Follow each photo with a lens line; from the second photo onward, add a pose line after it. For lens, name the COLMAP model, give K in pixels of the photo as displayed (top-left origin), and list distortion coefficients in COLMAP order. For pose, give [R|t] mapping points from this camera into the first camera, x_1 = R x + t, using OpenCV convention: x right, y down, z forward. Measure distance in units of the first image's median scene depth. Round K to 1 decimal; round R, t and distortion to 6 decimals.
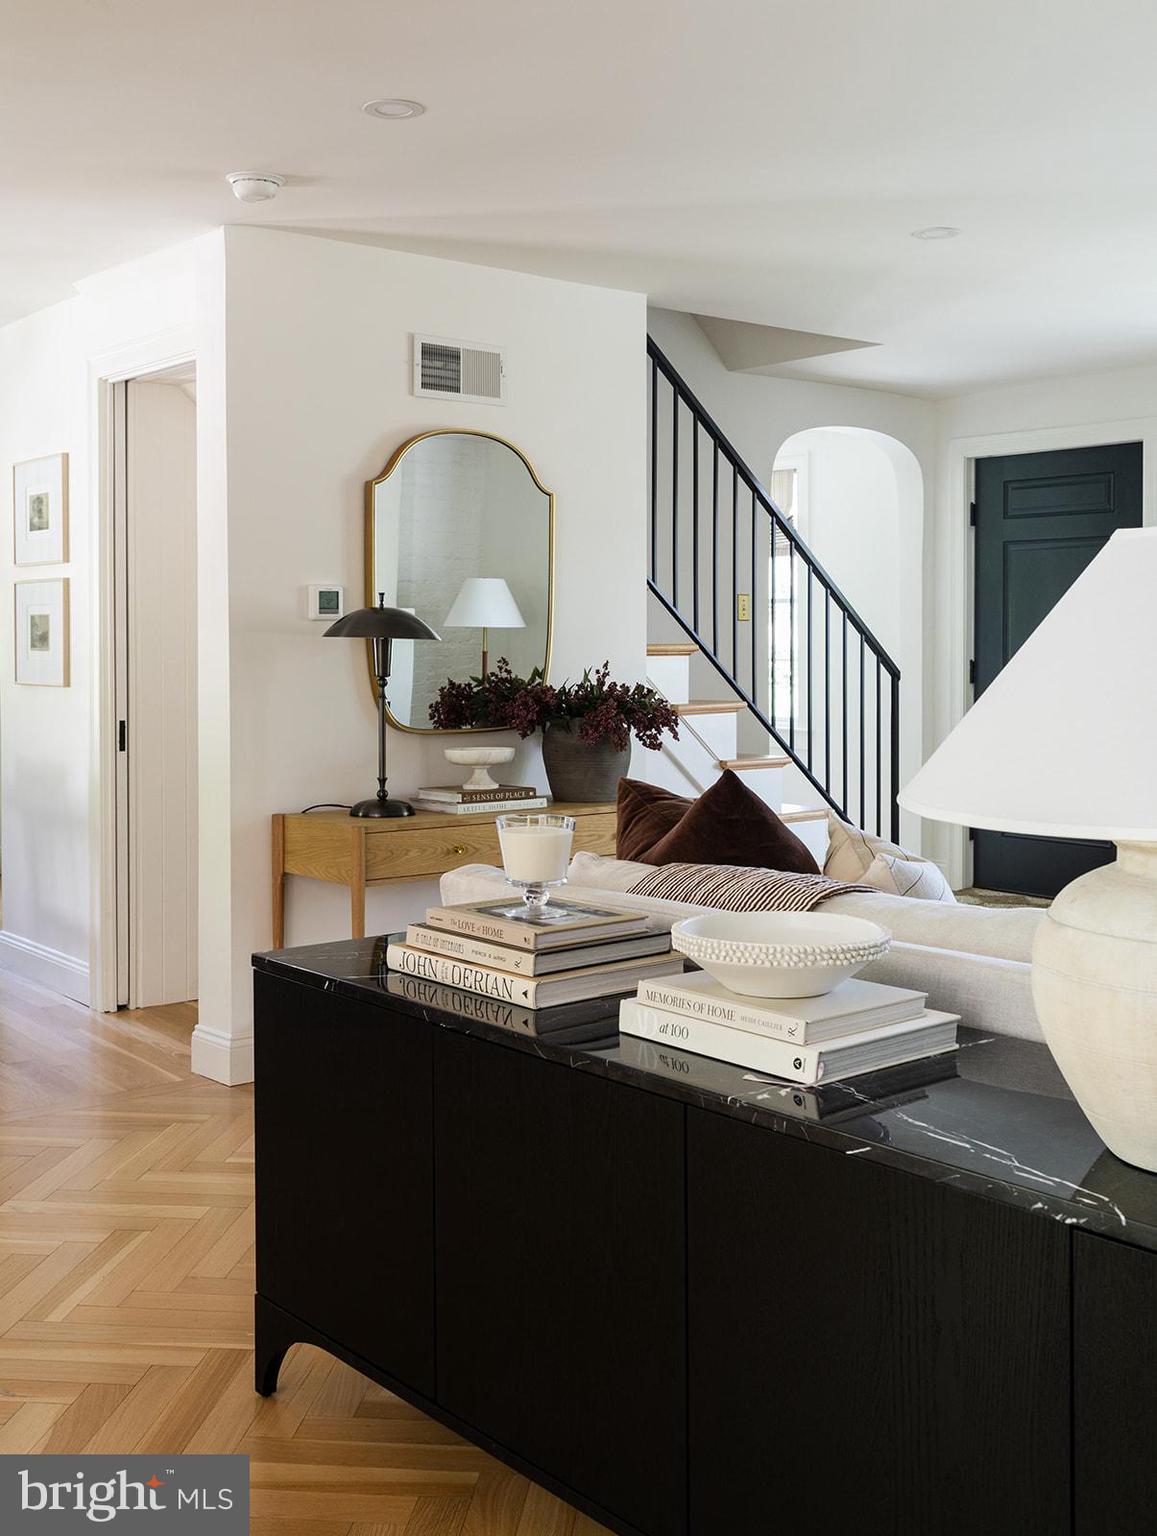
lens RADIAL K [[1674.0, 0, 543.4], [0, 1674.0, 681.3], [0, 0, 1]] dist [-0.004056, 0.000000]
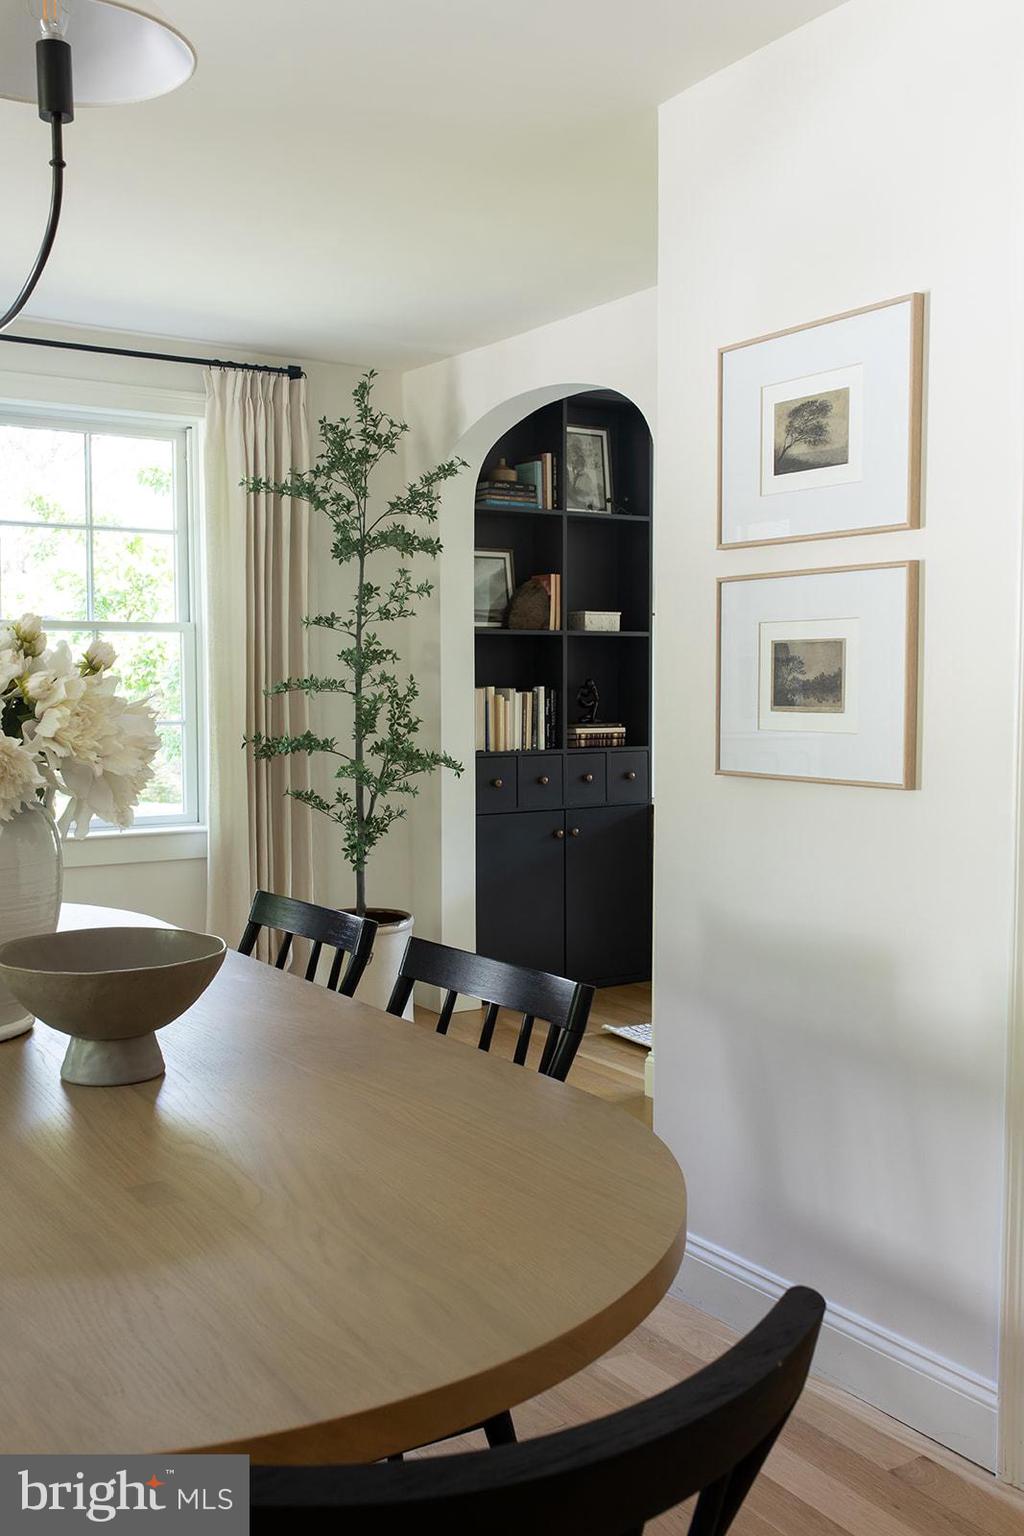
lens RADIAL K [[1463.8, 0, 529.9], [0, 1463.8, 799.6], [0, 0, 1]] dist [0.001142, 0.000000]
pose [[0.996414, 0.007998, -0.084237, -0.423560], [-0.003457, 0.998540, 0.053912, -0.018873], [0.084545, -0.053427, 0.994986, 0.677053]]
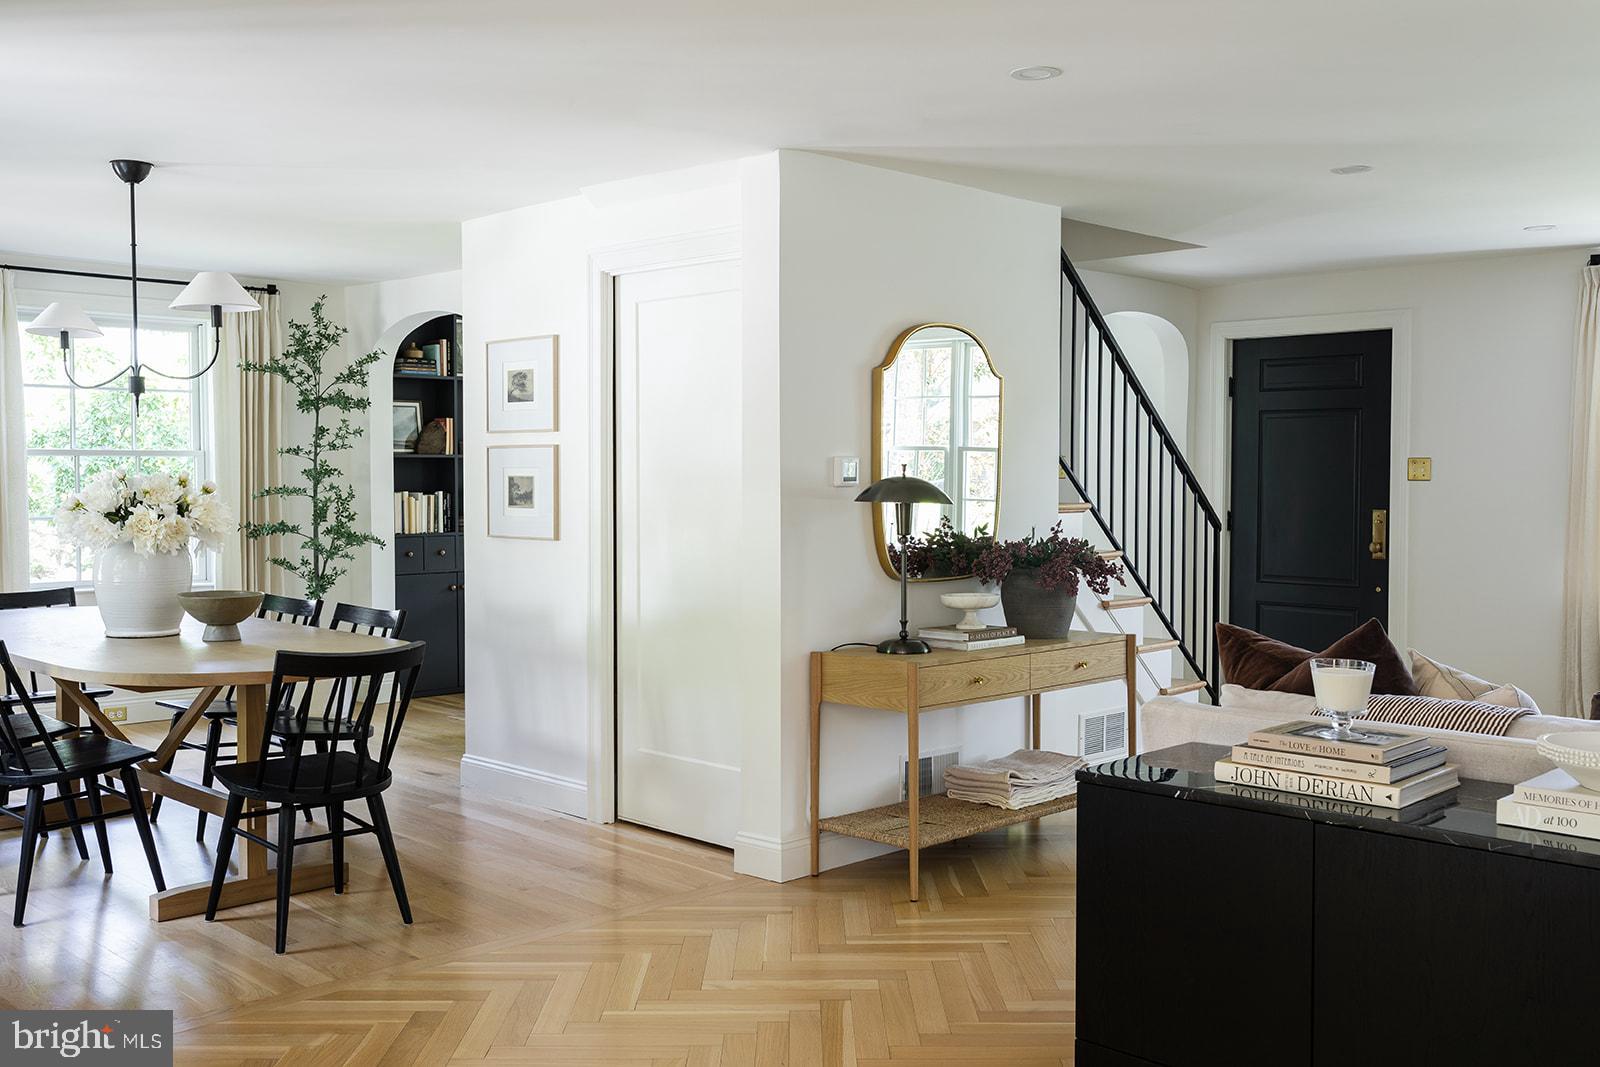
lens RADIAL K [[1524.8, 0, 801.1], [0, 1524.8, 542.1], [0, 0, 1]] dist [0.001142, 0.000000]
pose [[0.994339, -0.001934, 0.106235, -0.271351], [0.000156, 0.999860, 0.016739, -0.015074], [-0.106253, -0.016628, 0.994200, -0.061761]]
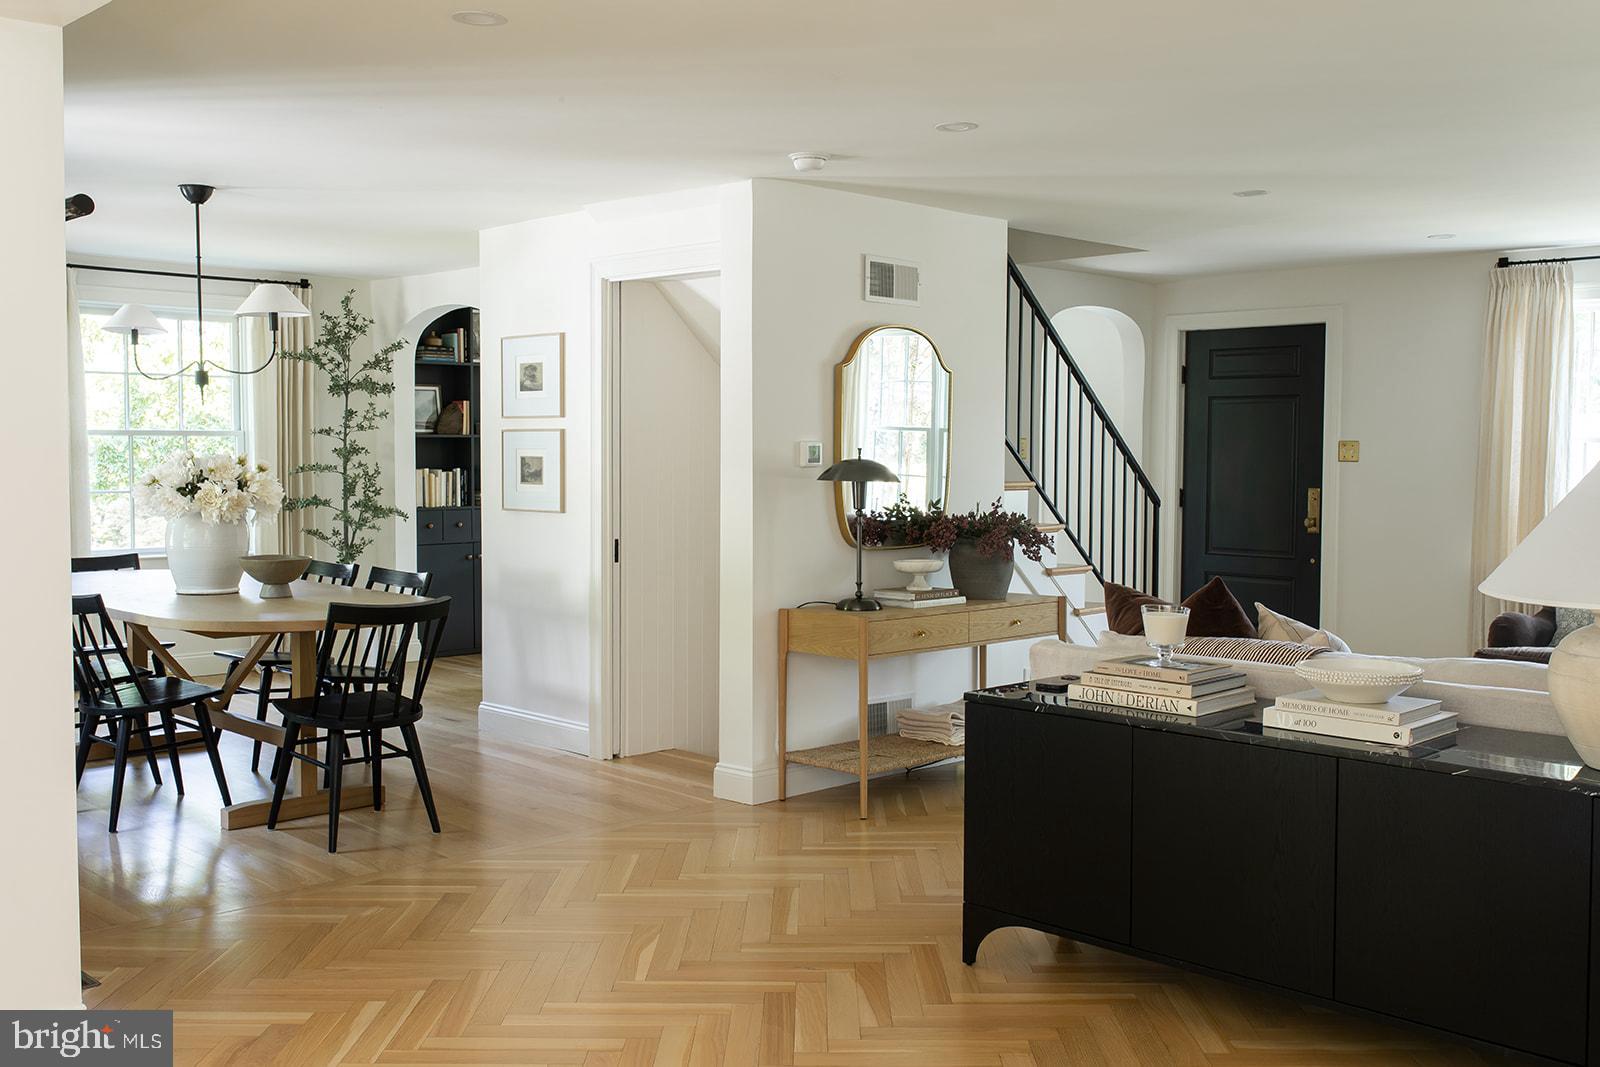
lens RADIAL K [[1524.8, 0, 801.3], [0, 1524.8, 545.4], [0, 0, 1]] dist [0.001142, 0.000000]
pose [[0.995068, -0.000354, 0.099198, -0.257464], [-0.003119, 0.999388, 0.034848, -0.015655], [-0.099149, -0.034985, 0.994457, -0.235932]]
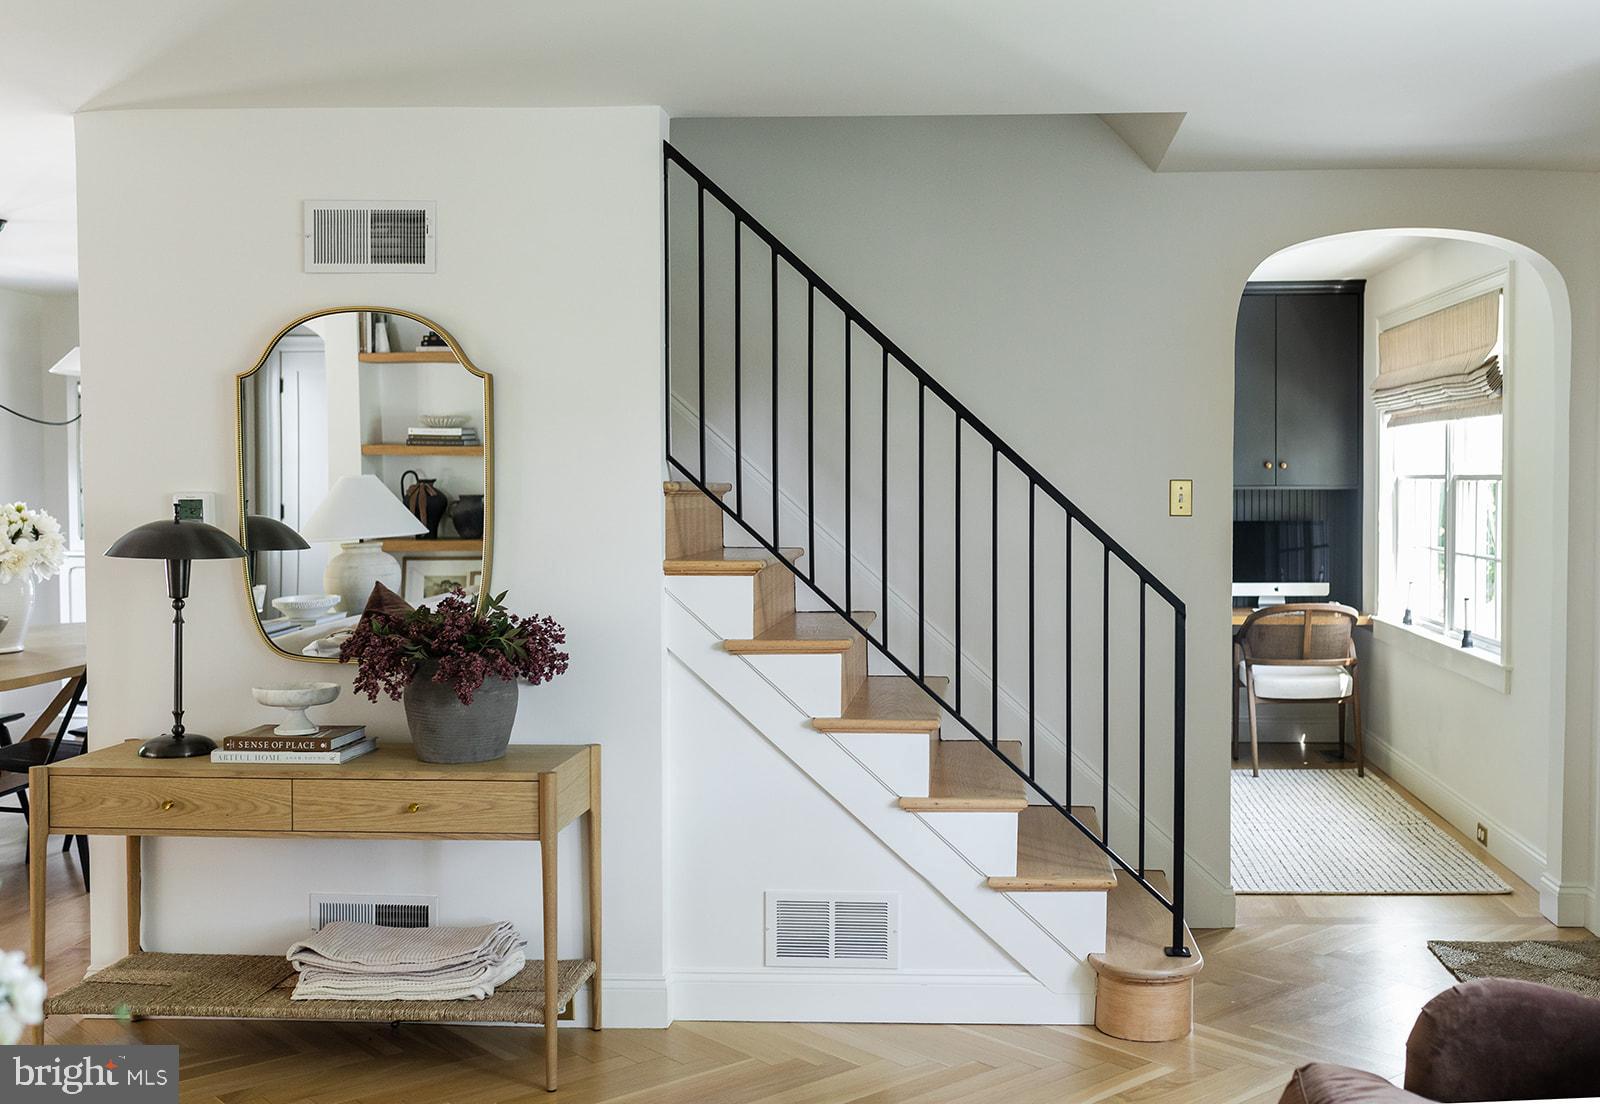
lens RADIAL K [[1642.2, 0, 872.9], [0, 1642.2, 545.6], [0, 0, 1]] dist [0.004325, 0.000000]
pose [[0.733838, 0.029104, -0.678701, 0.734035], [-0.017312, 0.999559, 0.024146, -0.055510], [0.679104, -0.005970, 0.734018, 0.584268]]
